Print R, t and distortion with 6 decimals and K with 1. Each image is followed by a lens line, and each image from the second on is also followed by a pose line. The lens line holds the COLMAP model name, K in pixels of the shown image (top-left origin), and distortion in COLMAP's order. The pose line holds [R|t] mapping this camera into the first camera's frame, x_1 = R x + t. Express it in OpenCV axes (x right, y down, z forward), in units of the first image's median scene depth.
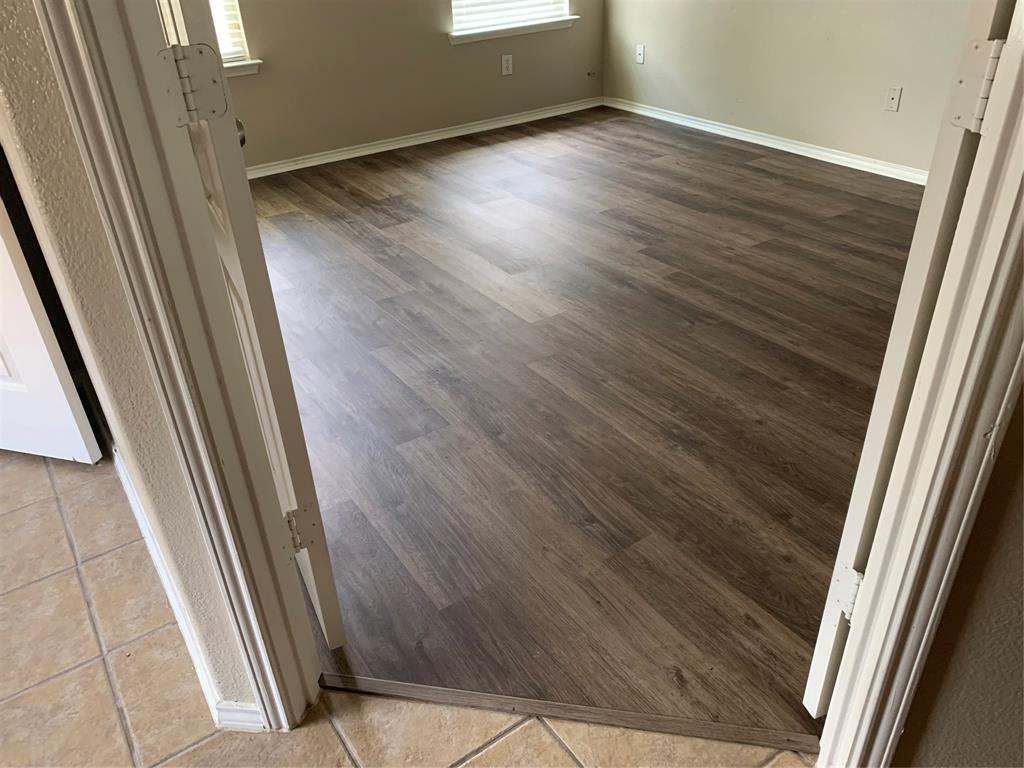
lens RADIAL K [[784.3, 0, 512.7], [0, 784.3, 384.7], [0, 0, 1]] dist [0.030750, -0.028302]
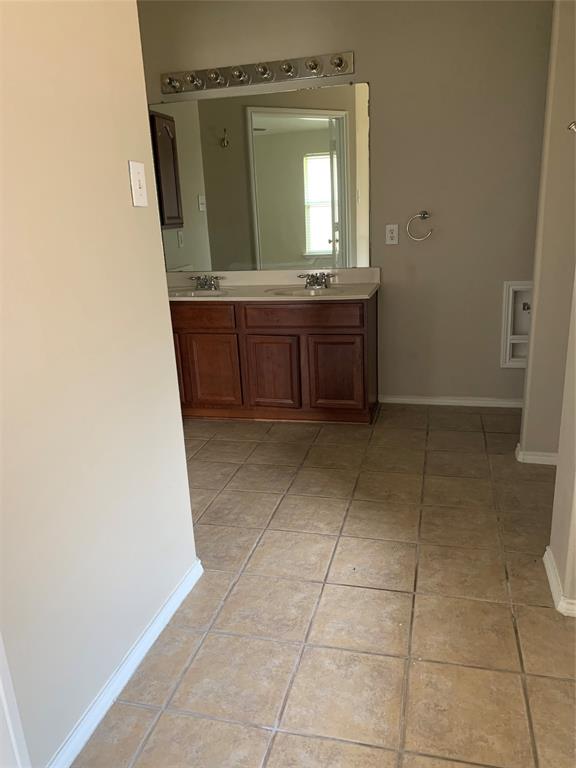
lens RADIAL K [[588.2, 0, 288.6], [0, 588.2, 384.2], [0, 0, 1]] dist [0.030750, -0.028302]
pose [[-0.654055, -0.141199, 0.743152, -1.464108], [0.456118, 0.710125, 0.536357, -0.582574], [-0.603464, 0.689772, -0.400057, 1.057507]]
